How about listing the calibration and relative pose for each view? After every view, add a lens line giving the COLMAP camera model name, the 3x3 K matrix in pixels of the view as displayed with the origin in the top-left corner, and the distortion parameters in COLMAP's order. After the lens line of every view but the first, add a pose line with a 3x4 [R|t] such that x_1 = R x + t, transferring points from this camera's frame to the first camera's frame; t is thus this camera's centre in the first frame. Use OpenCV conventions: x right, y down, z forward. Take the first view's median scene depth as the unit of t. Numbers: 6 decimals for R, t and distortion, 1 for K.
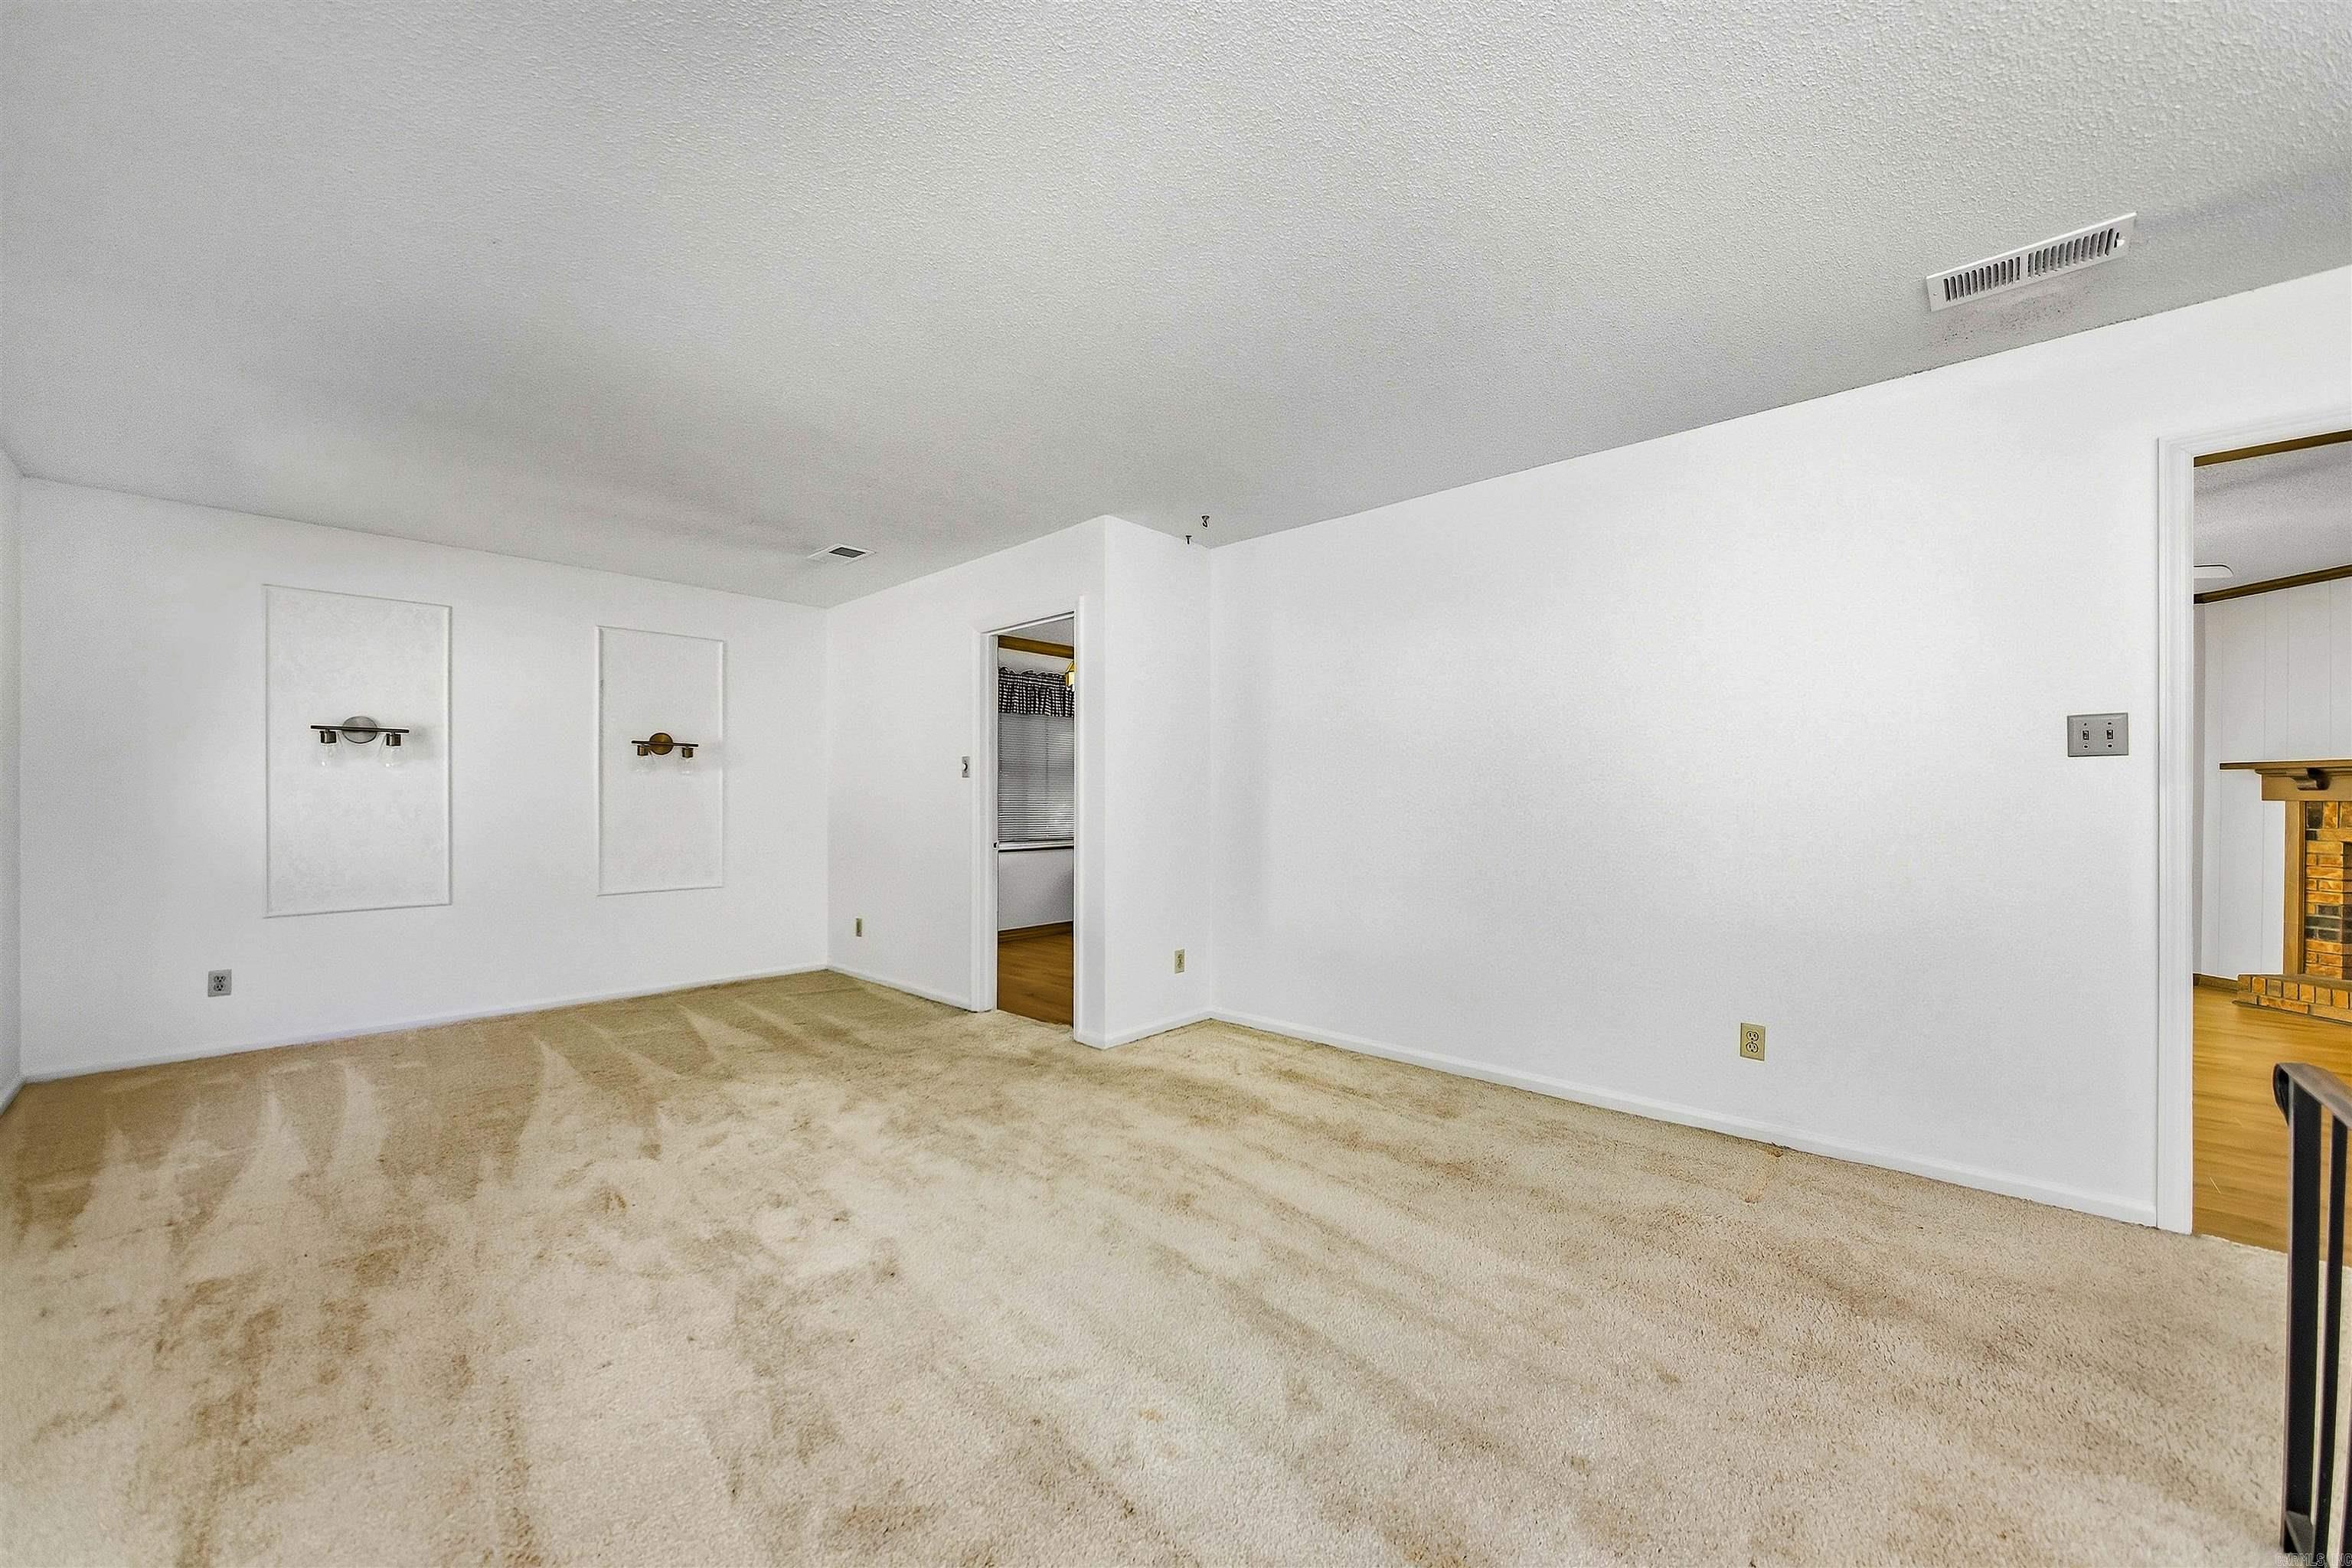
lens RADIAL K [[856.5, 0, 1174.6], [0, 856.5, 794.6], [0, 0, 1]] dist [0.000950, 0.000104]
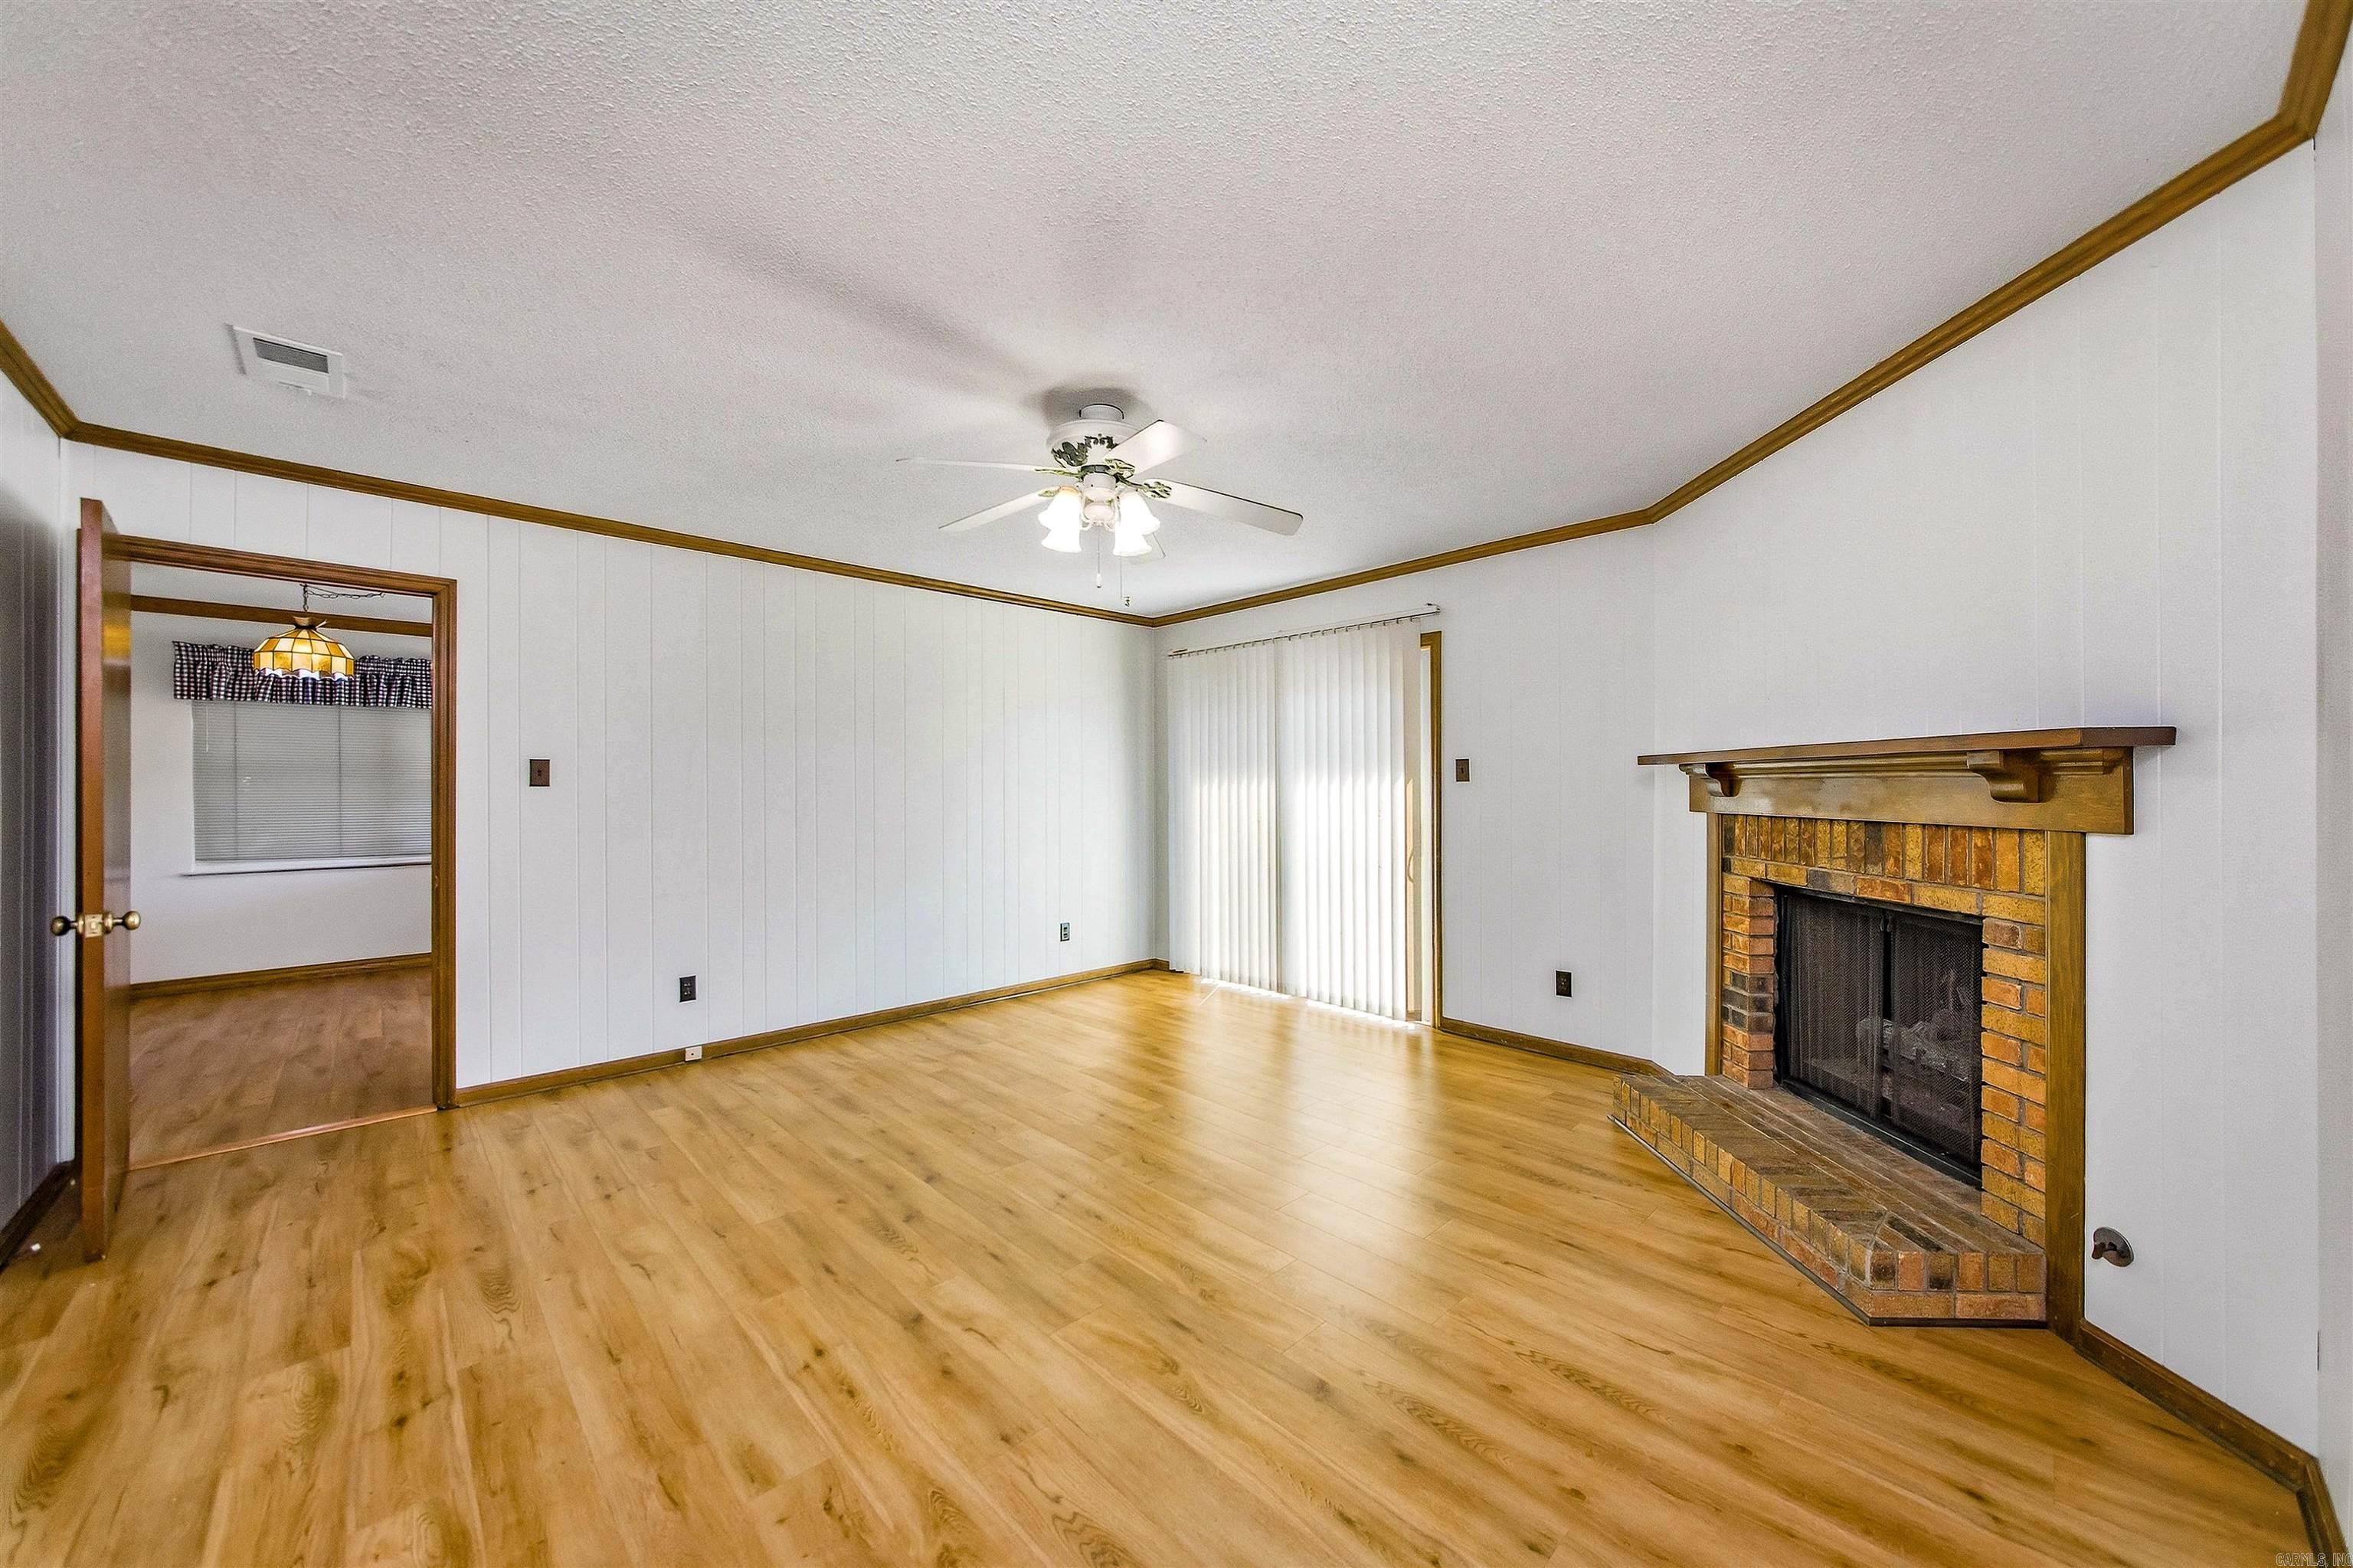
lens RADIAL K [[867.3, 0, 1179.9], [0, 867.3, 790.1], [0, 0, 1]] dist [-0.012284, 0.003417]
pose [[0.997887, -0.005664, -0.064722, 0.954460], [0.005655, 0.999984, -0.000318, -0.011991], [0.064723, -0.000049, 0.997903, 0.316480]]
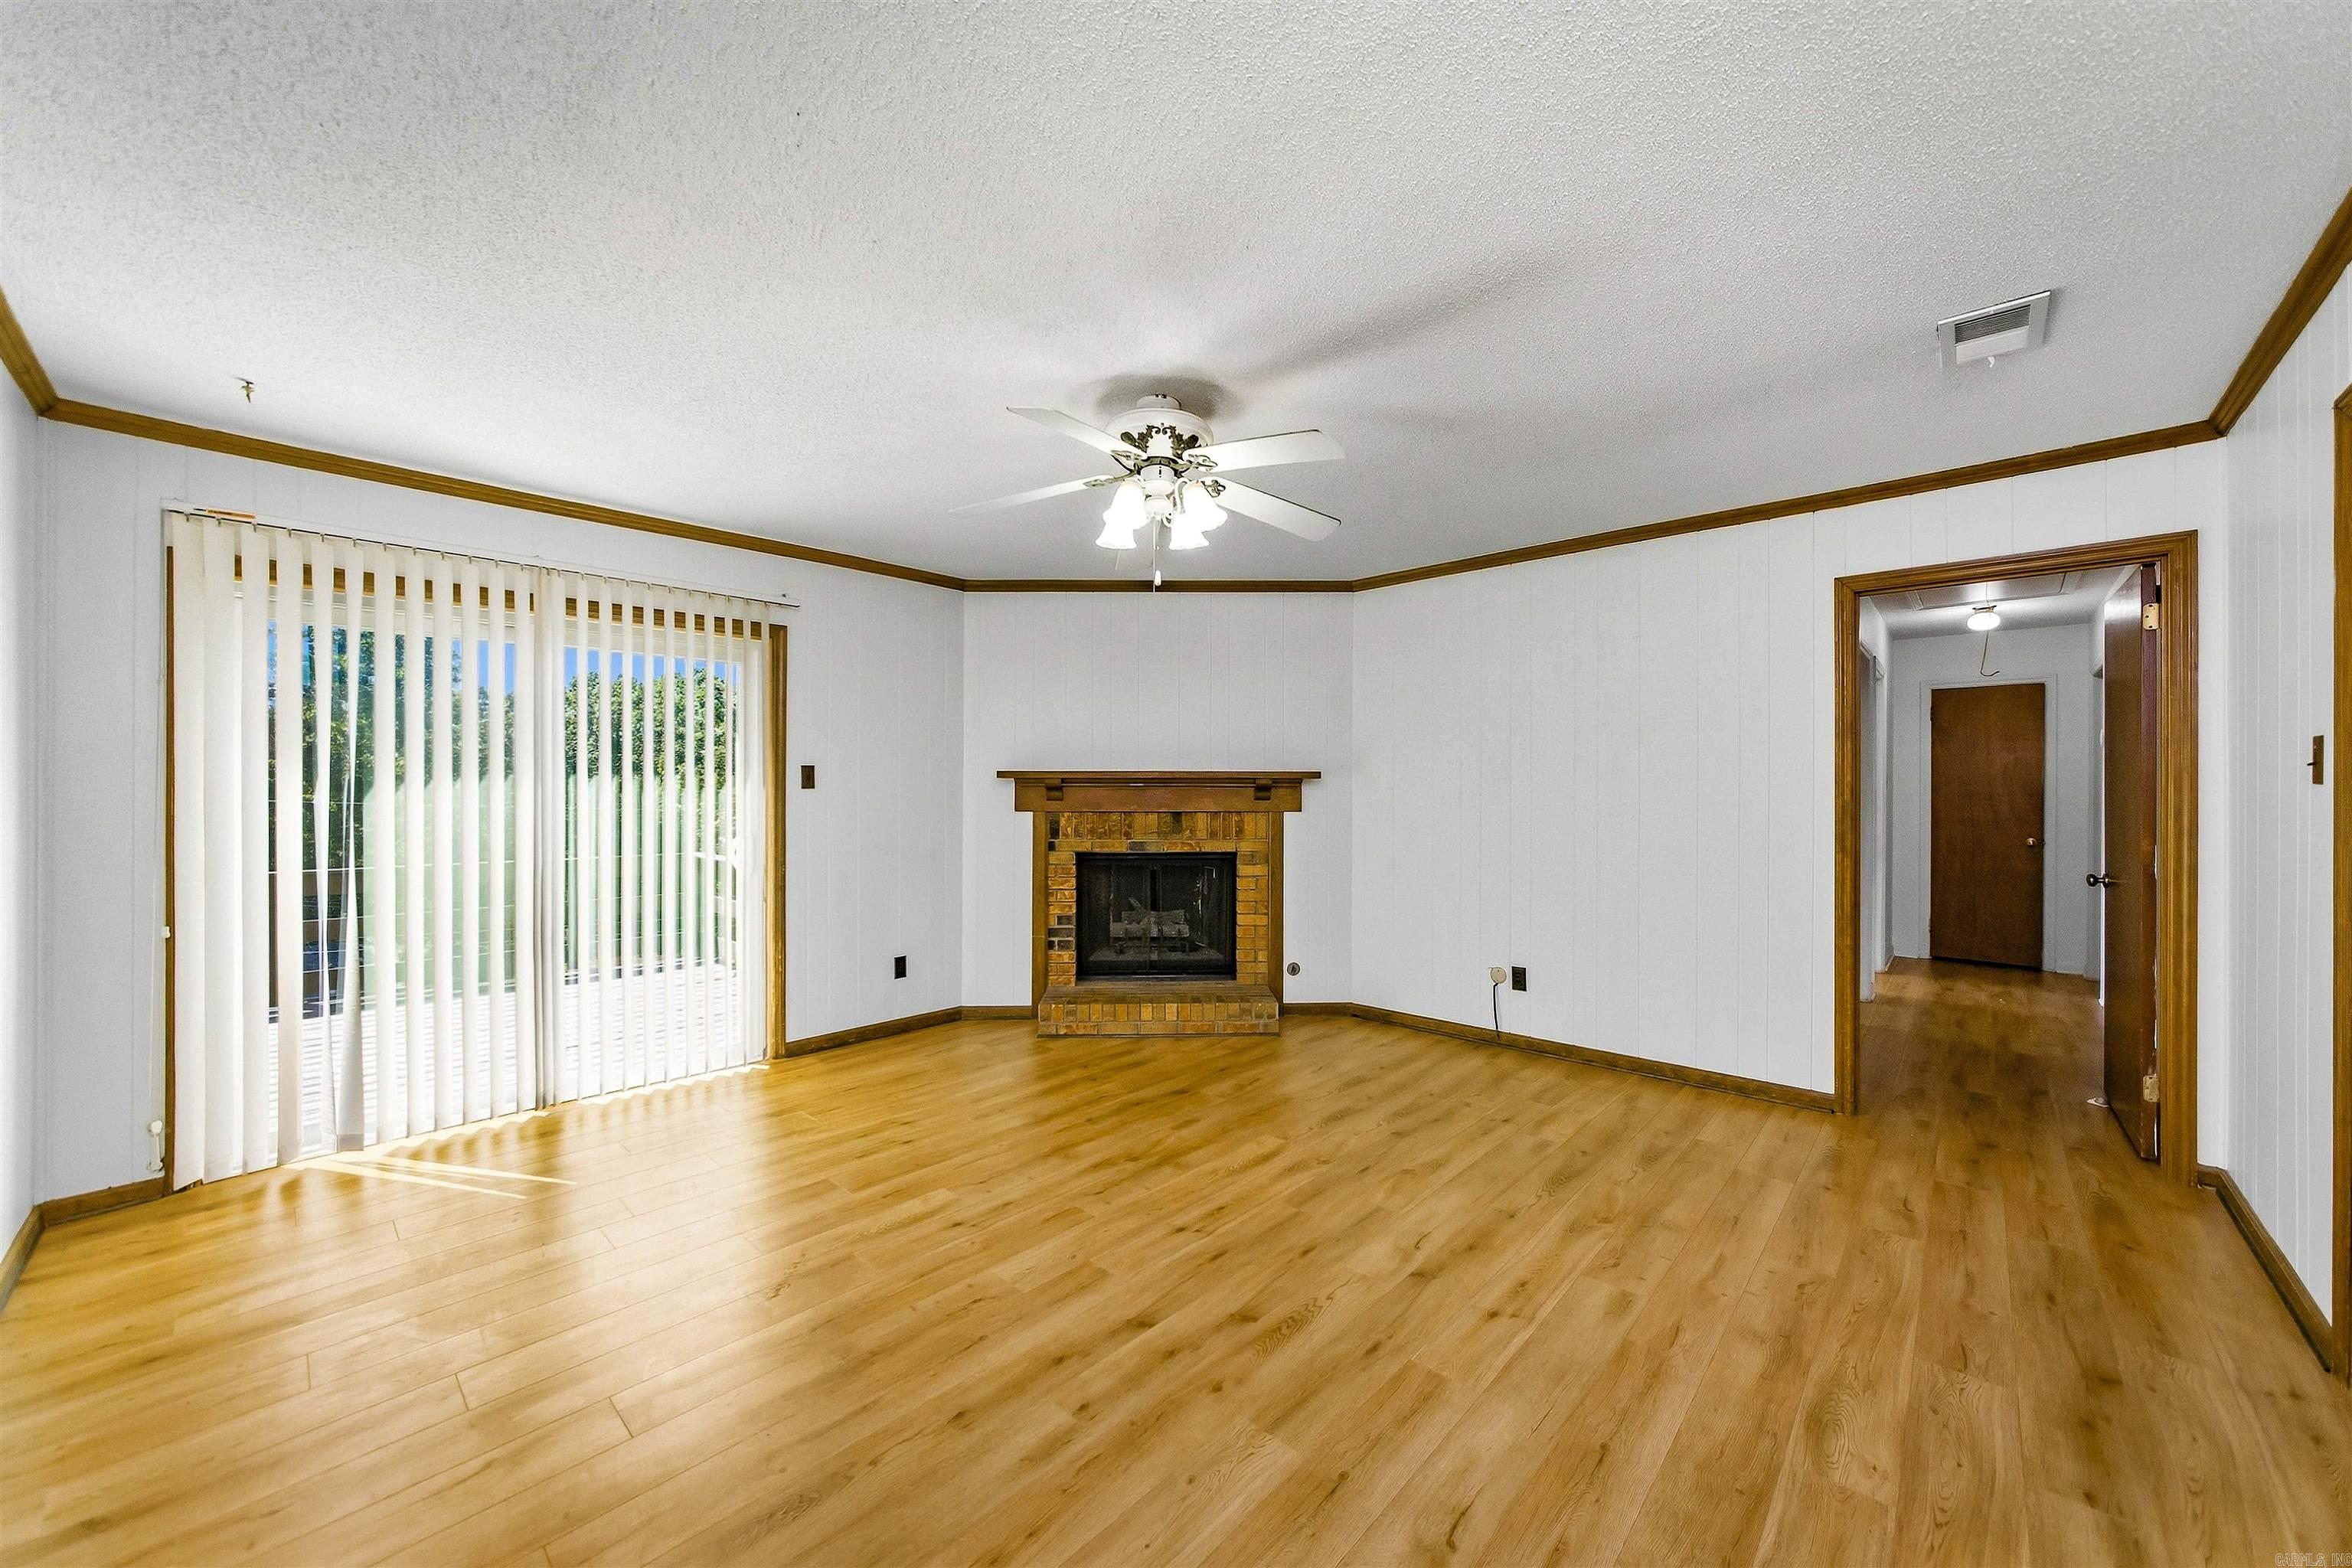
lens RADIAL K [[867.0, 0, 1169.9], [0, 867.0, 786.4], [0, 0, 1]] dist [-0.012284, 0.003417]
pose [[0.011971, 0.000159, 0.999928, 0.329820], [0.004322, 0.999991, -0.000211, -0.020436], [-0.999919, 0.004324, 0.011970, 0.854682]]
